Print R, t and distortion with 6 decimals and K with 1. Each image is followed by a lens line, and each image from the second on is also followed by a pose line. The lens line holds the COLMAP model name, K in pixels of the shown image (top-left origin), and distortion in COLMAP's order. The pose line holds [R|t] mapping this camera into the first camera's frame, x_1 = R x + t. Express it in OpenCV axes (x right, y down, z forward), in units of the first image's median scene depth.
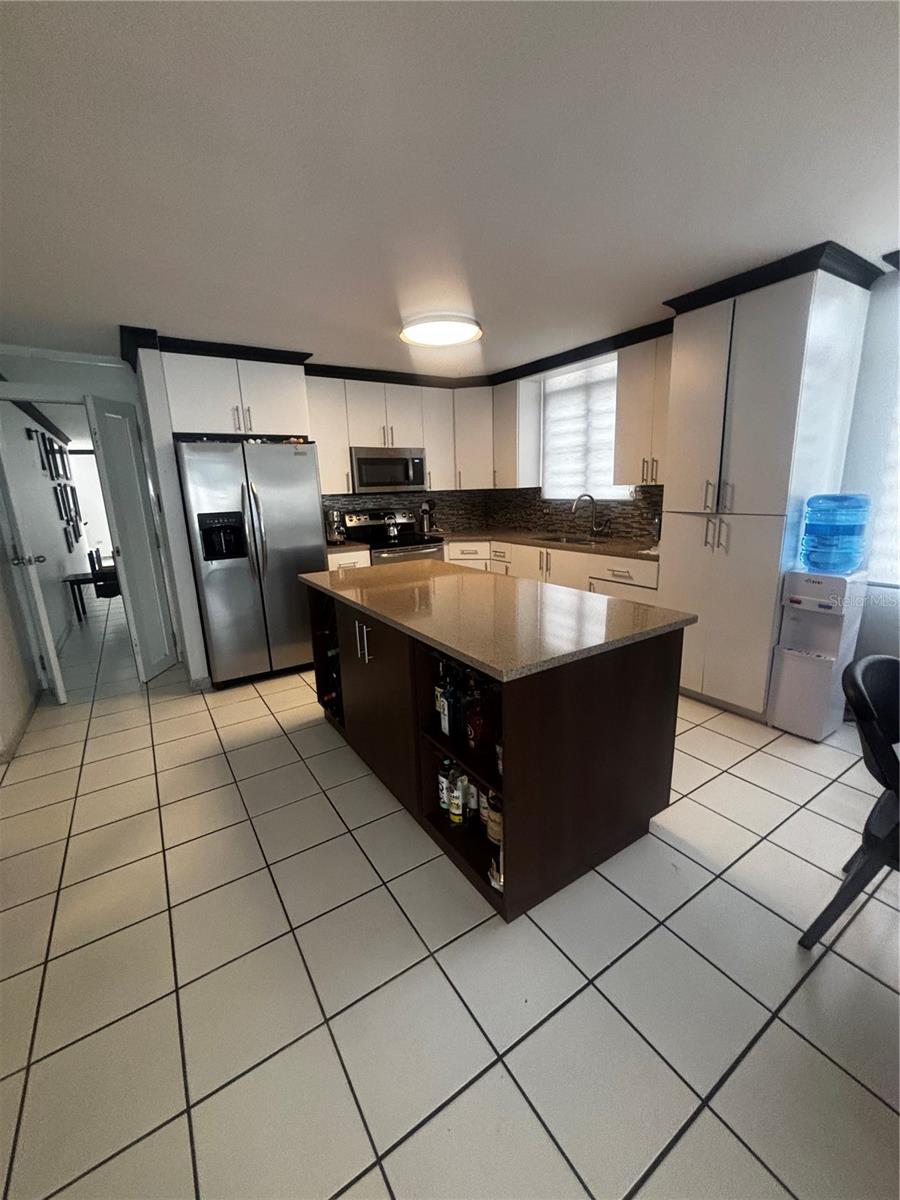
lens RADIAL K [[486.2, 0, 450.3], [0, 486.2, 601.2], [0, 0, 1]] dist [0.003207, -0.000325]
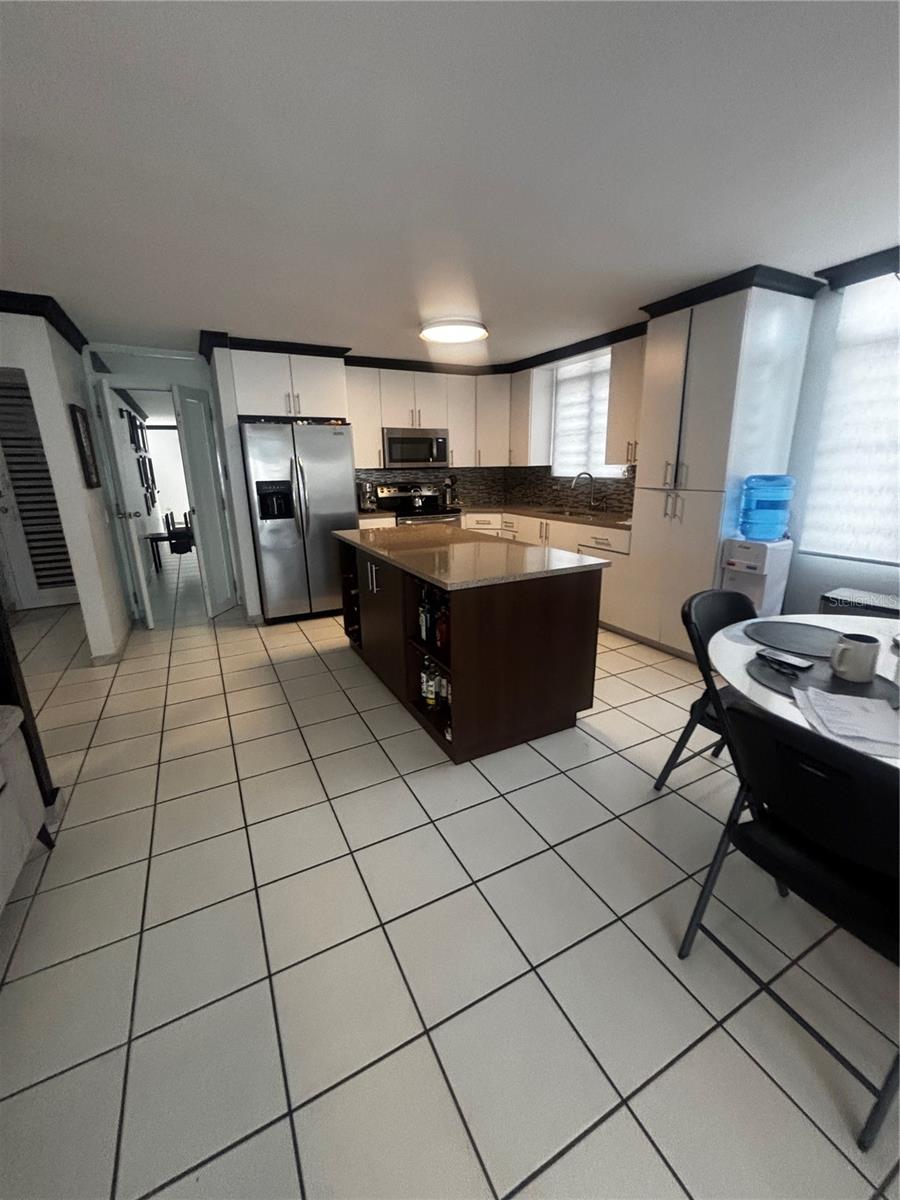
lens RADIAL K [[486.2, 0, 452.3], [0, 486.2, 601.8], [0, 0, 1]] dist [0.003207, -0.000325]
pose [[0.995388, 0.043109, -0.085703, 0.113623], [-0.039514, 0.998284, 0.043211, 0.061207], [0.087419, -0.039625, 0.995383, -0.232592]]
